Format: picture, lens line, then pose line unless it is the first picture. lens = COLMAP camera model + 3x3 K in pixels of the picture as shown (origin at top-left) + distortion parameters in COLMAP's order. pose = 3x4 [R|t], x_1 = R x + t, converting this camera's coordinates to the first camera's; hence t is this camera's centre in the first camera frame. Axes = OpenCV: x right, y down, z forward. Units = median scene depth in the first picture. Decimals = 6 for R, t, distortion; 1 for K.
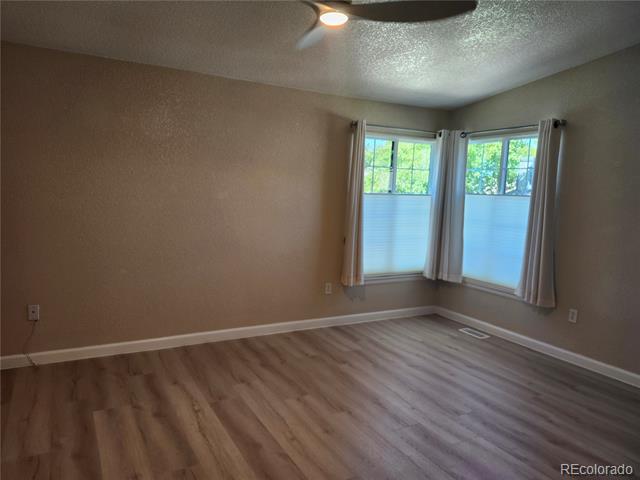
lens RADIAL K [[443.5, 0, 320.0], [0, 443.5, 240.0], [0, 0, 1]] dist [0.042400, -0.001144]
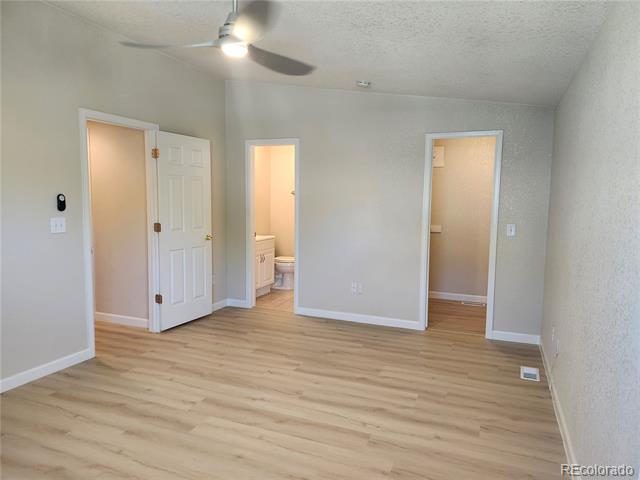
lens RADIAL K [[443.5, 0, 320.0], [0, 443.5, 240.0], [0, 0, 1]] dist [0.042400, -0.001144]
pose [[-0.788681, 0.001916, -0.614800, 0.459810], [-0.121819, 0.979681, 0.159325, -0.193530], [0.602613, 0.200551, -0.772423, 1.728136]]
